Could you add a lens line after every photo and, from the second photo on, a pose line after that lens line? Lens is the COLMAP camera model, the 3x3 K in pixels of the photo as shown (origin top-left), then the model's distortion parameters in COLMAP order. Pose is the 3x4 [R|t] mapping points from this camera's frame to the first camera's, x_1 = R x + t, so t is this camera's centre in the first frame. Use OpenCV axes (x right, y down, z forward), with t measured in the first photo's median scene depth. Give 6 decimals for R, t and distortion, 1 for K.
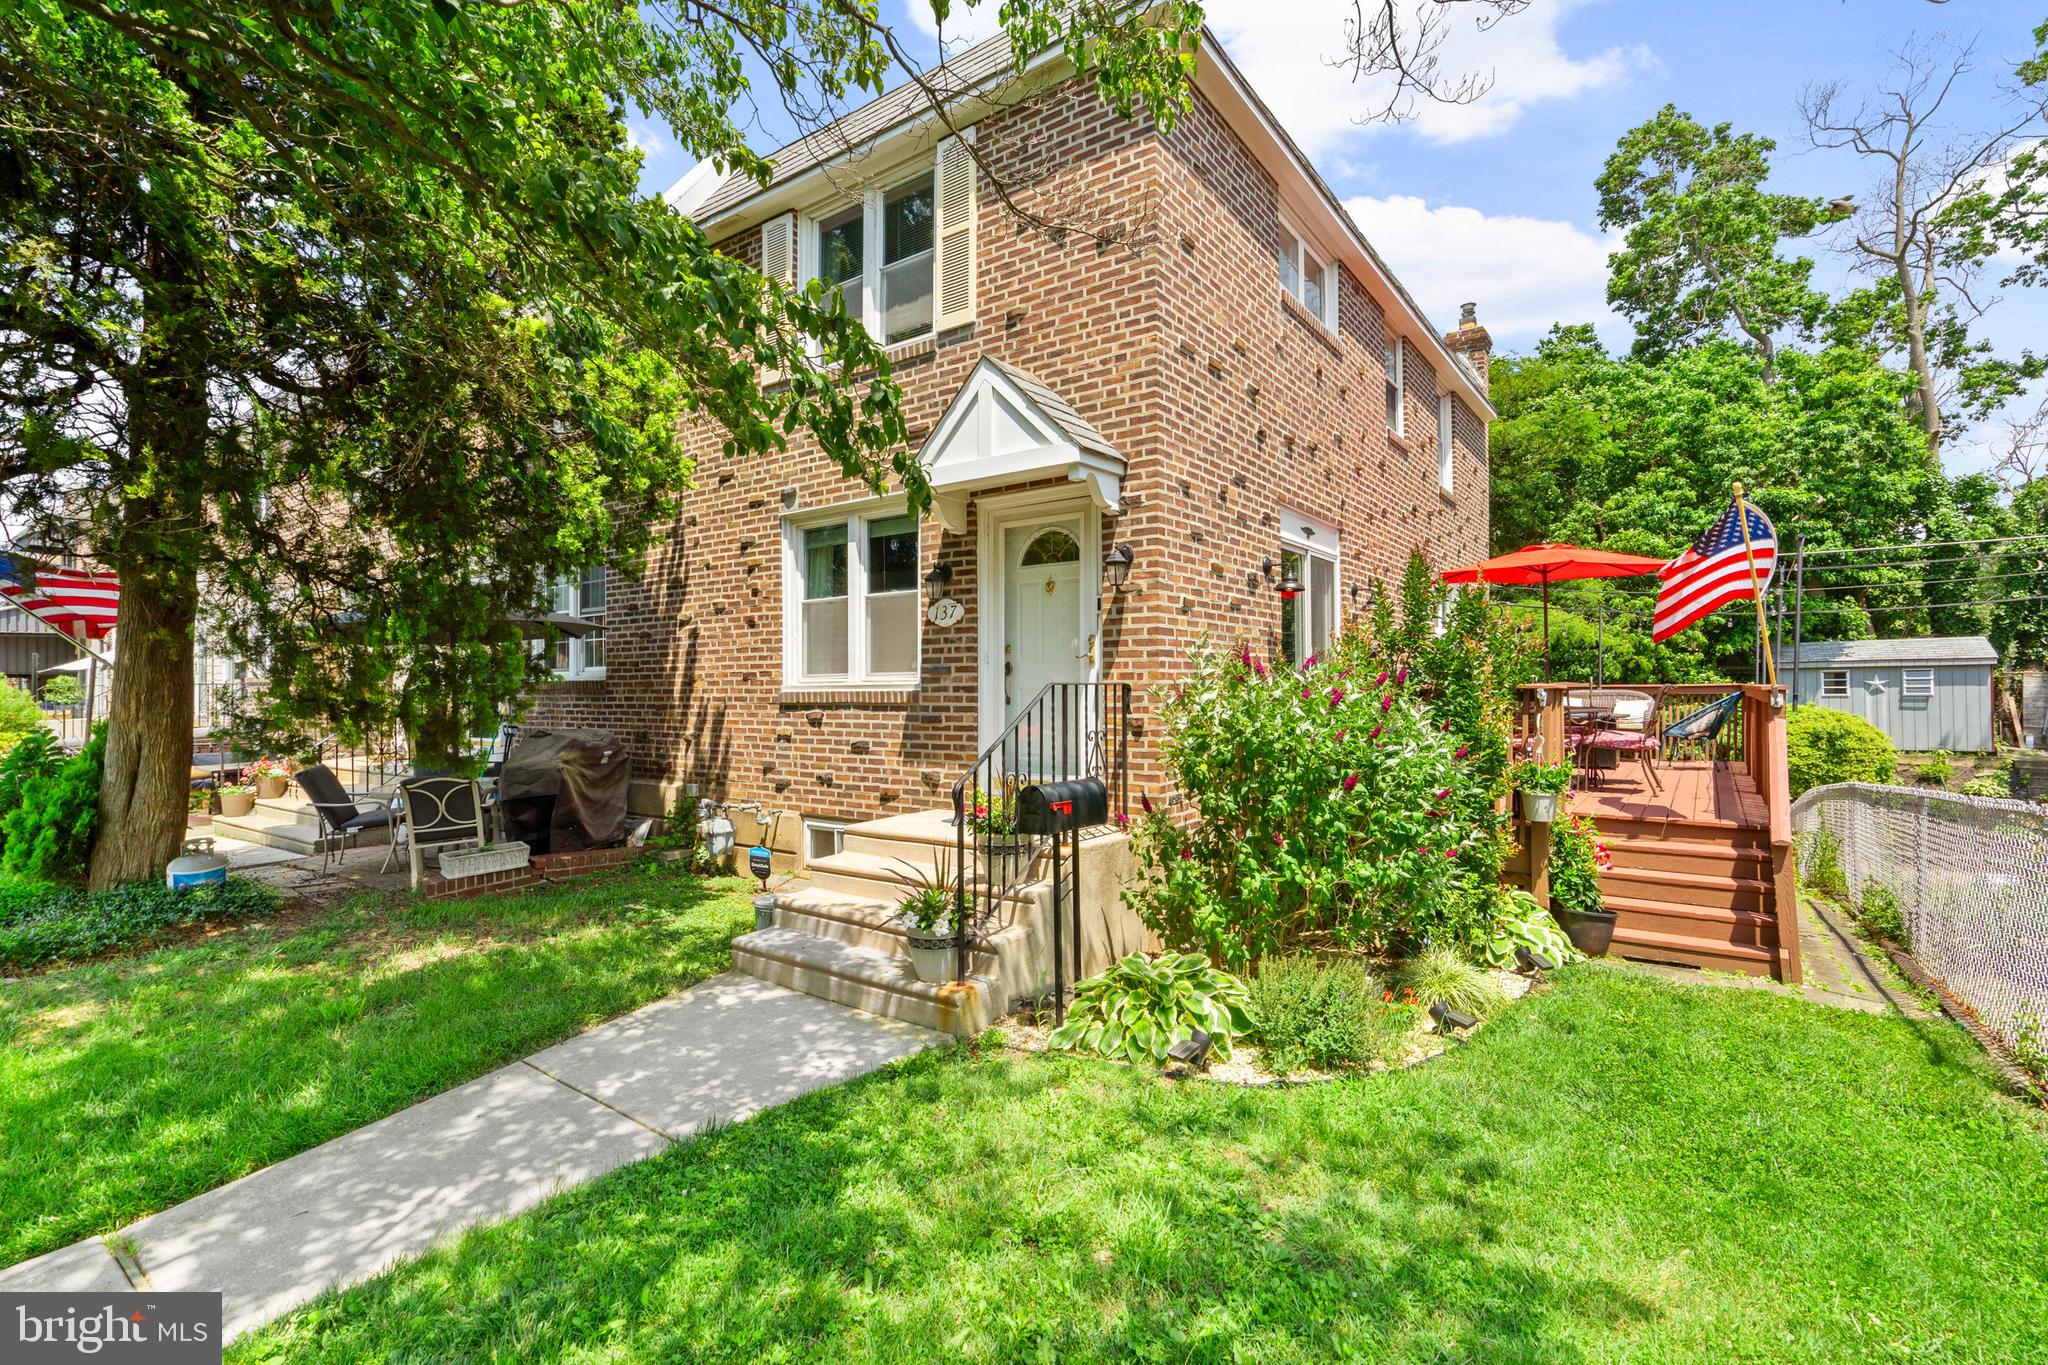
lens RADIAL K [[939.5, 0, 1029.7], [0, 939.5, 683.5], [0, 0, 1]] dist [0.006685, 0.005527]
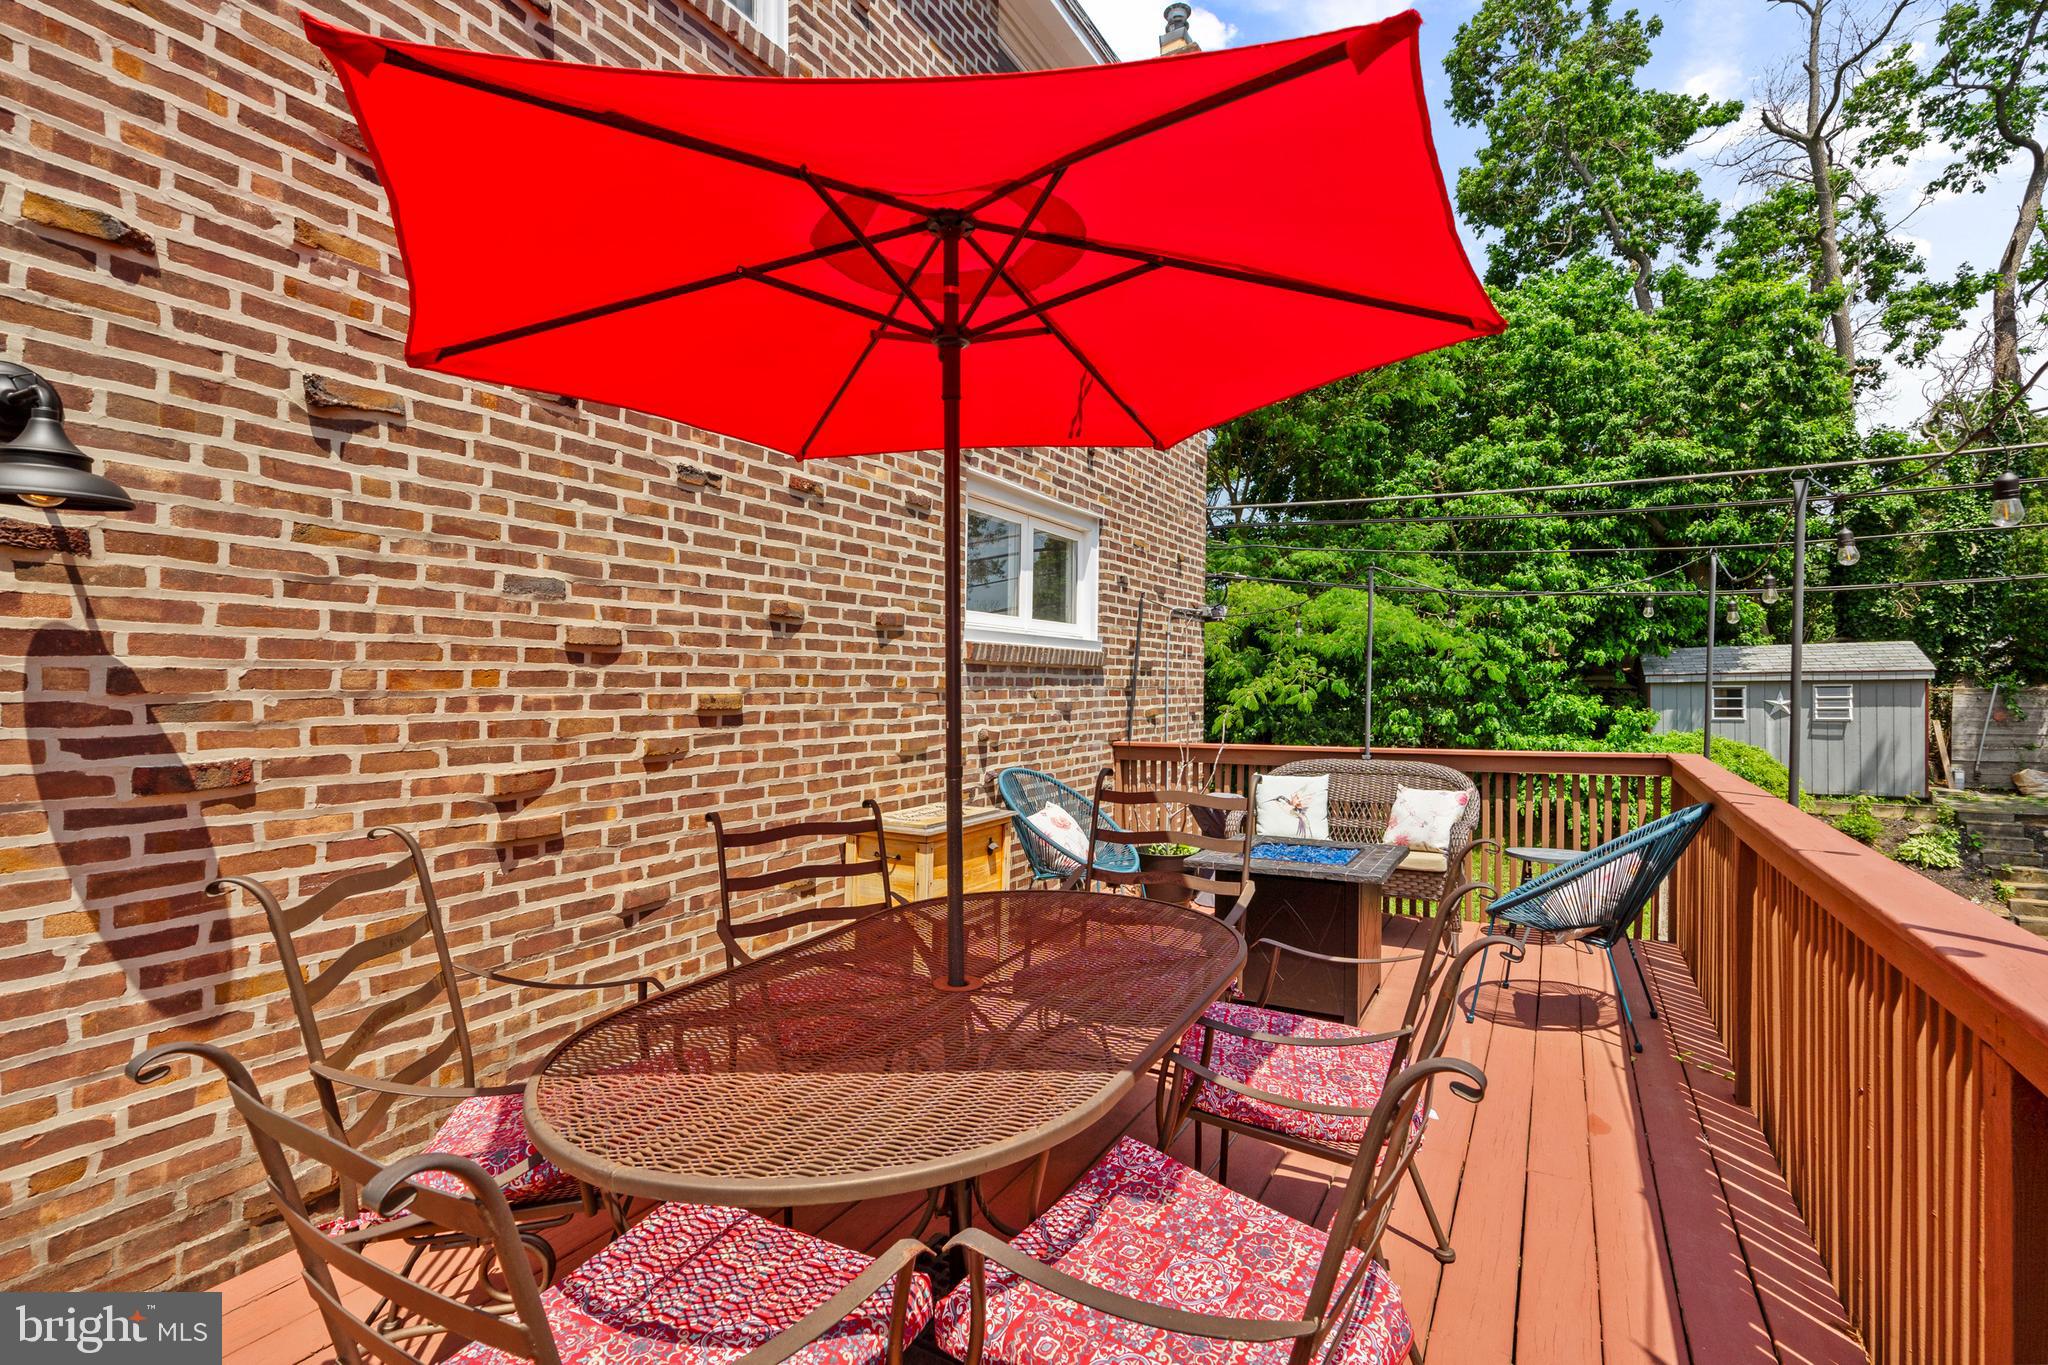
lens RADIAL K [[939.5, 0, 1021.6], [0, 939.5, 686.9], [0, 0, 1]] dist [0.006685, 0.005527]
pose [[0.994286, 0.000930, 0.106741, 0.205368], [-0.002638, 0.999871, 0.015864, -0.022719], [-0.106713, -0.016055, 0.994160, 0.305321]]
